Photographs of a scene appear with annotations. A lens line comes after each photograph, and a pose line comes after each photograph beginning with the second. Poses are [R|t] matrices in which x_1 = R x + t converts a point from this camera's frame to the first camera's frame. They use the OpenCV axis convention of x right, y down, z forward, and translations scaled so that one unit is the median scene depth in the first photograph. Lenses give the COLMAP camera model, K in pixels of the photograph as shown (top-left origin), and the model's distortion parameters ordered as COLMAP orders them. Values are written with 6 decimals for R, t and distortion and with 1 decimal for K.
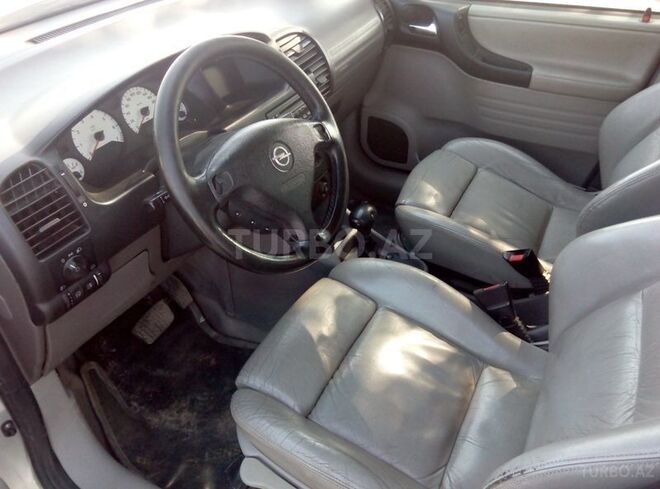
lens RADIAL K [[545.0, 0, 340.4], [0, 545.0, 244.3], [0, 0, 1]] dist [0.062689, -0.088841]
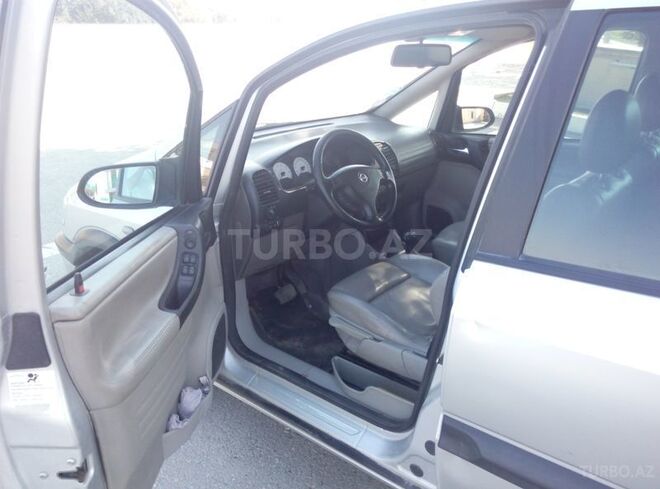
lens RADIAL K [[545.0, 0, 340.4], [0, 545.0, 244.3], [0, 0, 1]] dist [0.062689, -0.088841]
pose [[0.980469, 0.059748, -0.187378, 0.195835], [-0.110794, 0.954972, -0.275234, 0.606535], [0.162497, 0.290618, 0.942940, -0.873200]]
